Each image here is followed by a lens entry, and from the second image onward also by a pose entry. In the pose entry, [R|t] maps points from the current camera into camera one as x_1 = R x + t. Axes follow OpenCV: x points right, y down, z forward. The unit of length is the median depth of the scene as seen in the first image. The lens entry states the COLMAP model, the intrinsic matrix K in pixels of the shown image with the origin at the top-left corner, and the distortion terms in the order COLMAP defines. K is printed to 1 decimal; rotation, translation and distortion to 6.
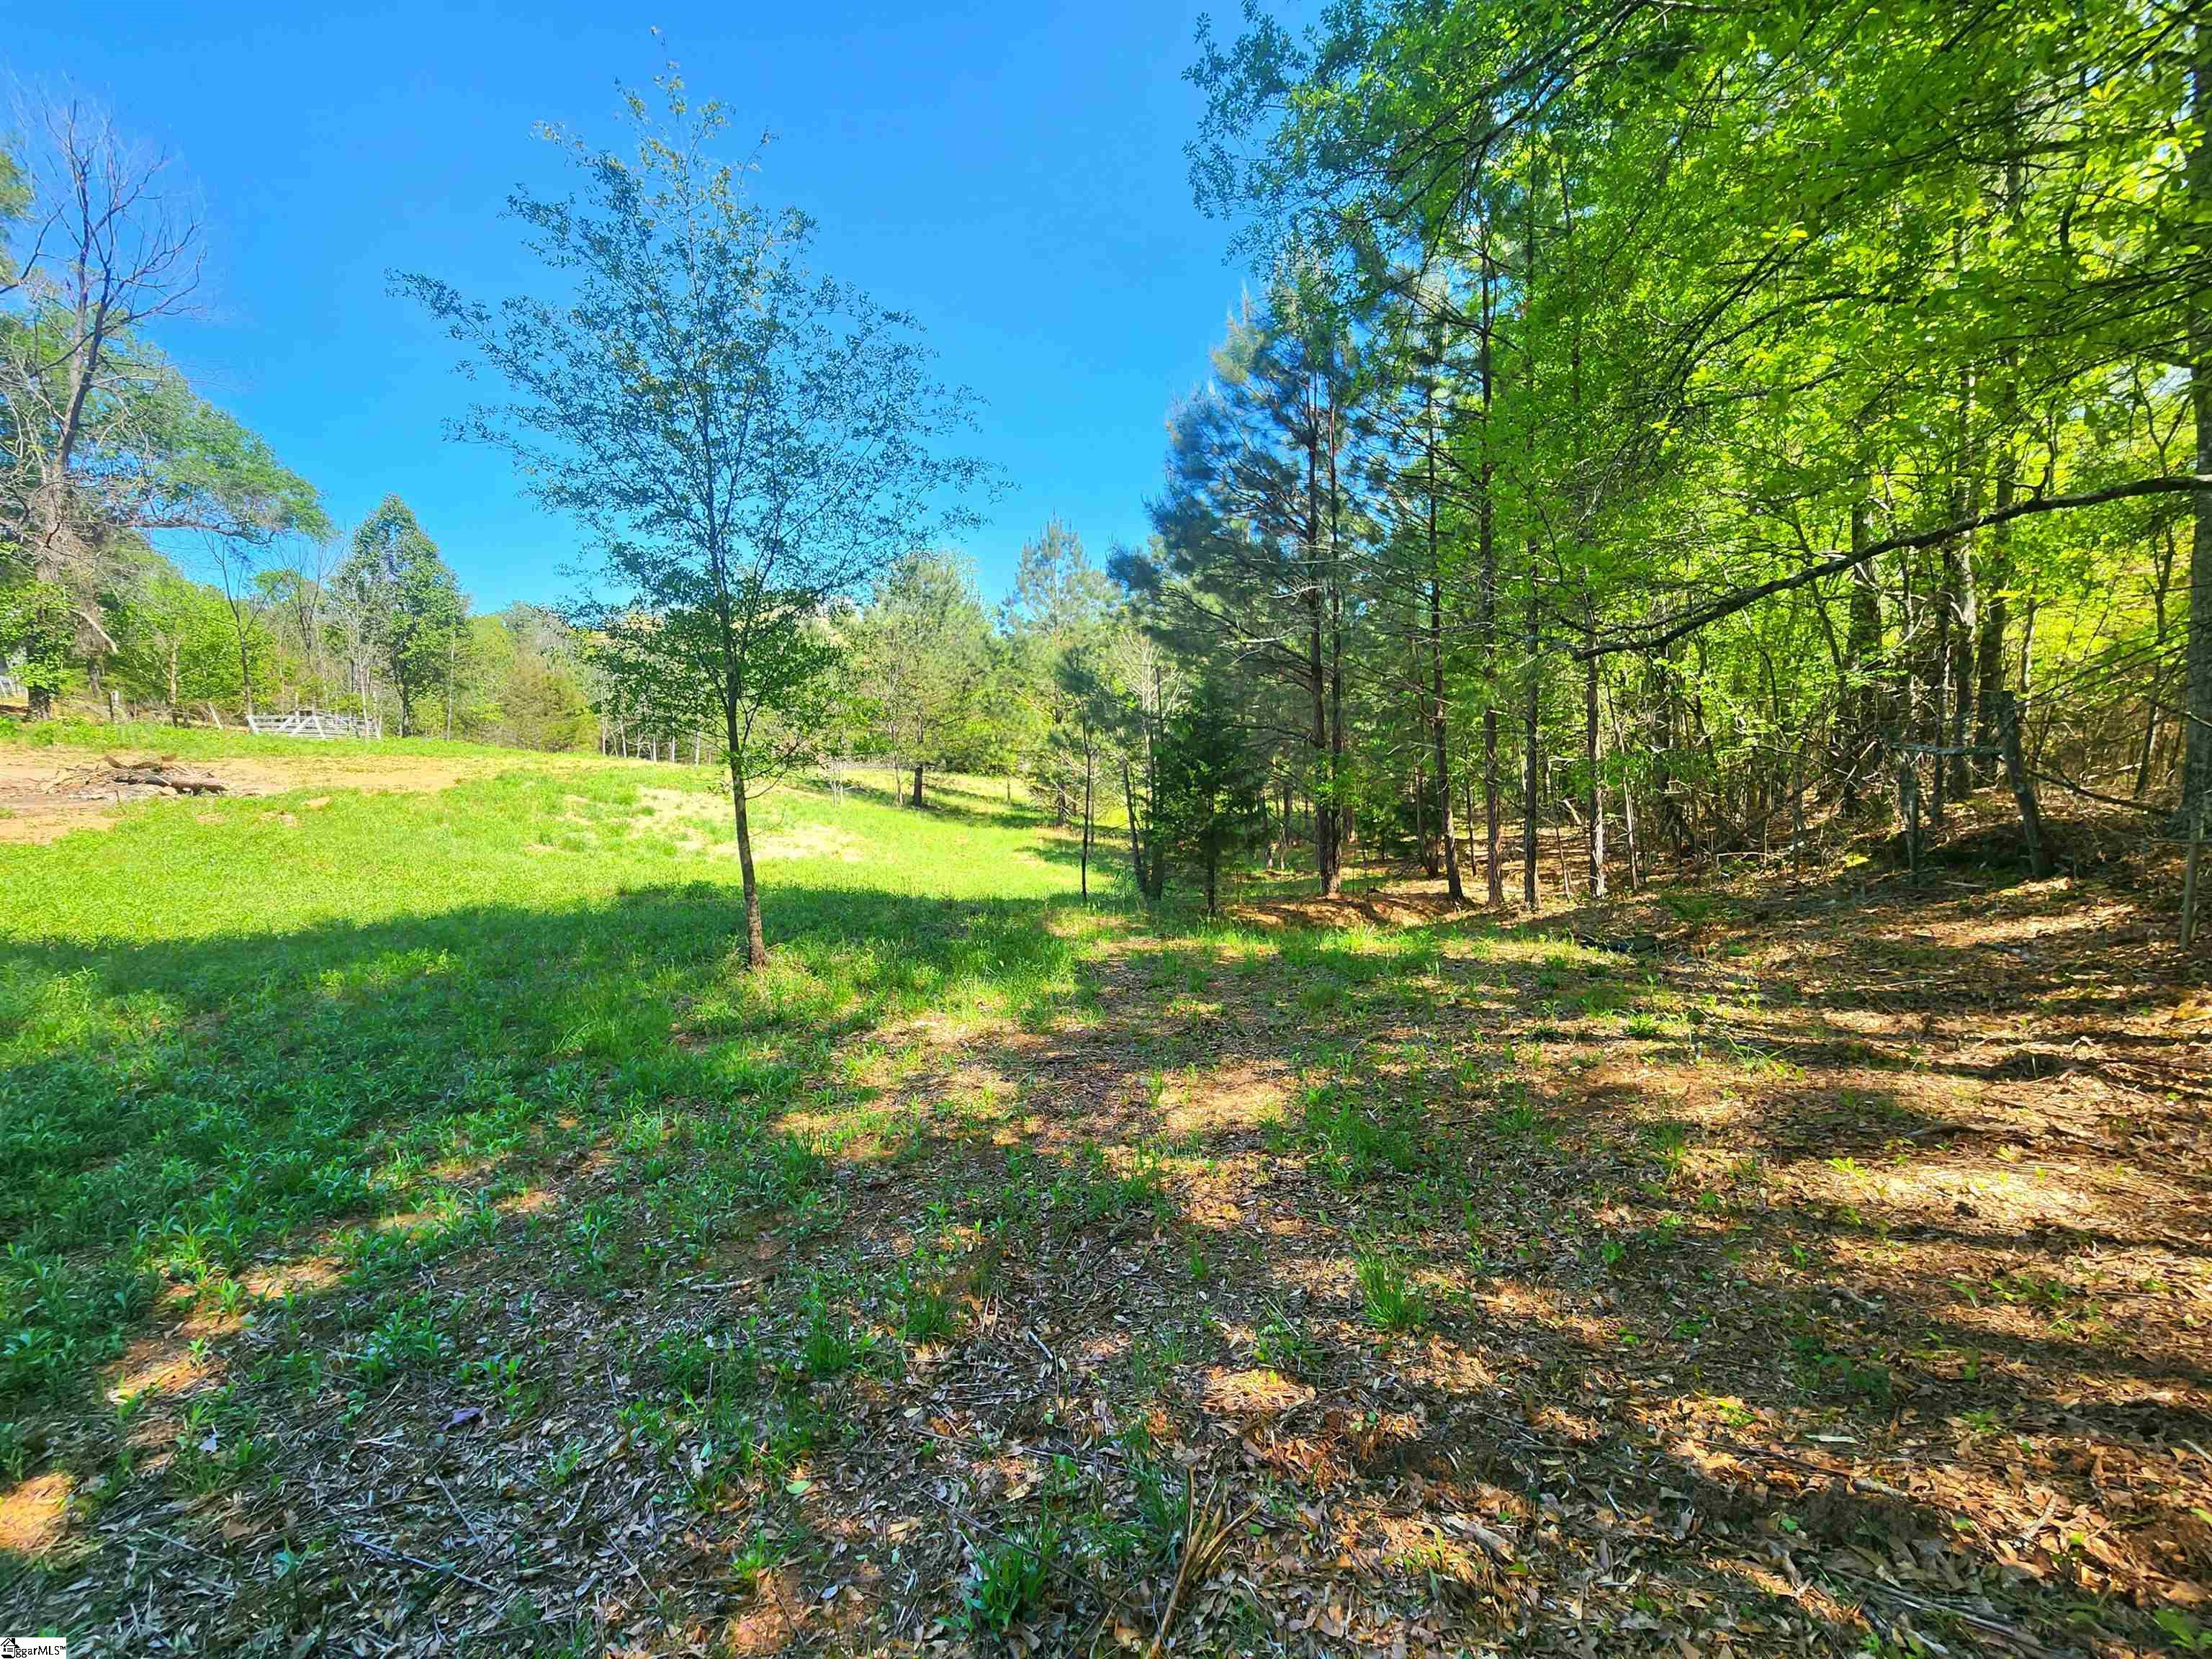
lens RADIAL K [[888.6, 0, 1096.6], [0, 888.6, 836.8], [0, 0, 1]] dist [-0.000152, 0.000391]
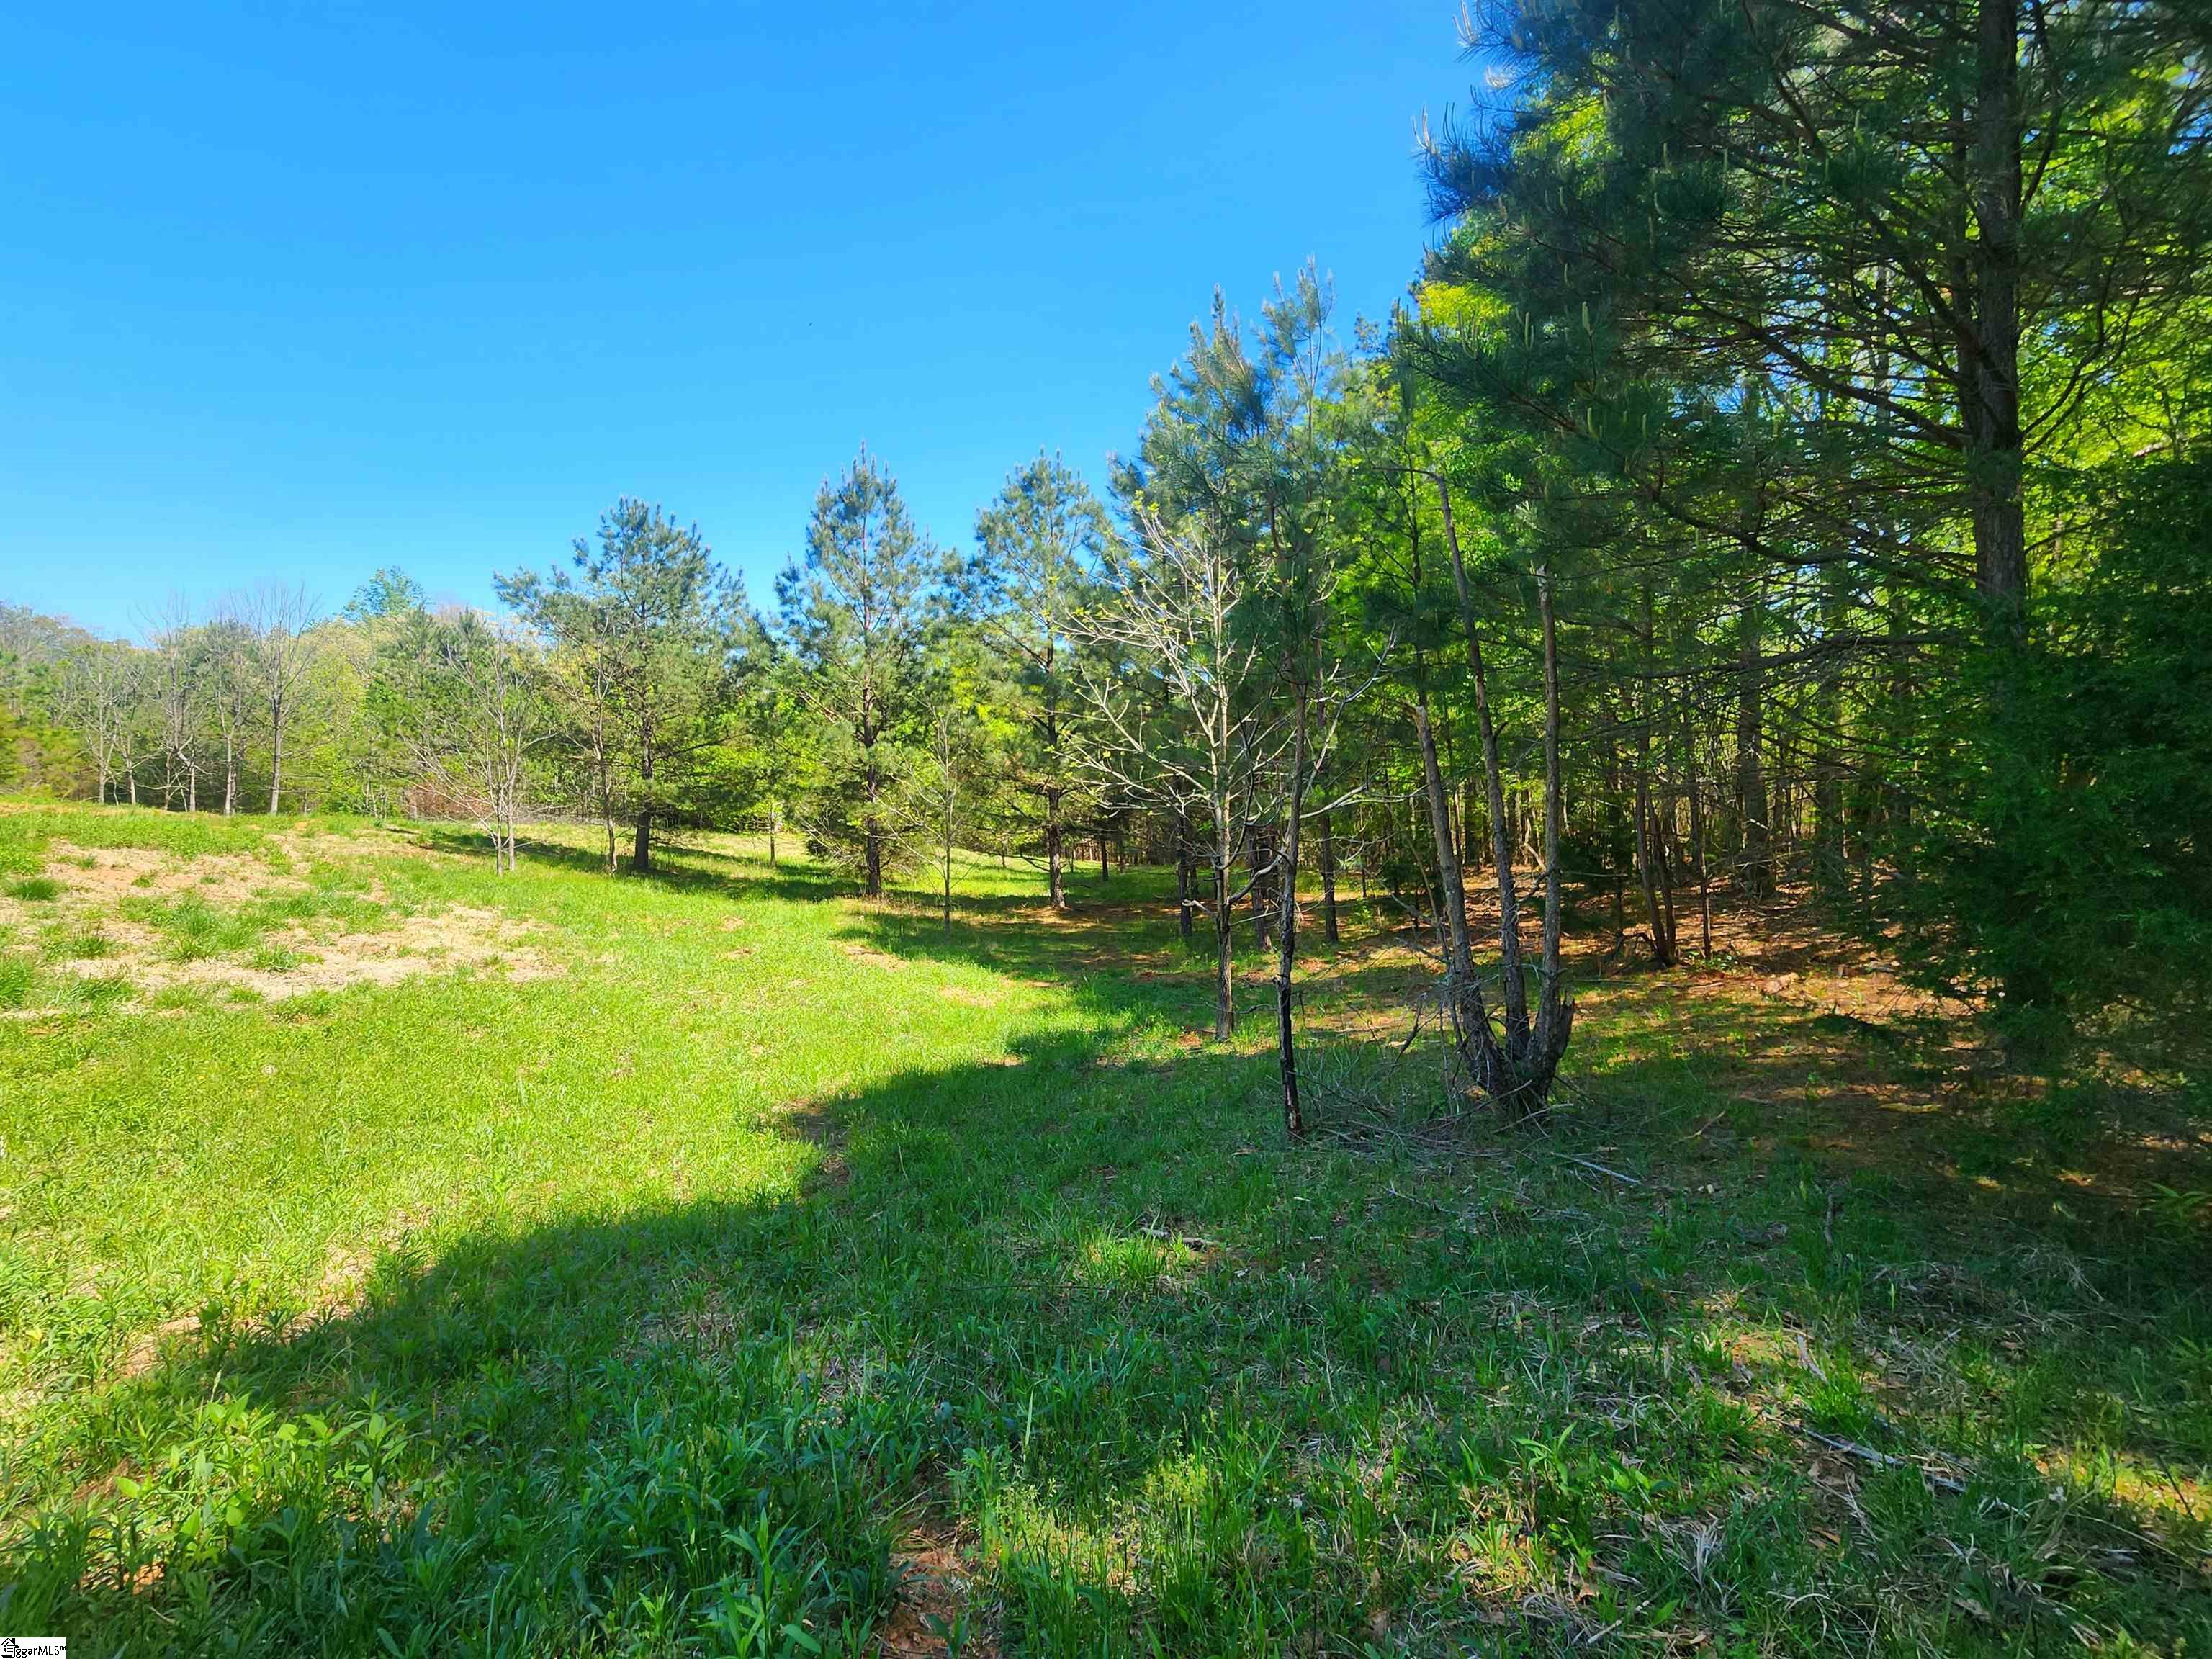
lens RADIAL K [[888.6, 0, 1096.6], [0, 888.6, 836.8], [0, 0, 1]] dist [-0.000152, 0.000391]
pose [[0.957772, -0.010926, 0.287320, -0.064574], [0.030900, 0.997402, -0.065077, -0.006194], [-0.285863, 0.071207, 0.955621, 0.253269]]
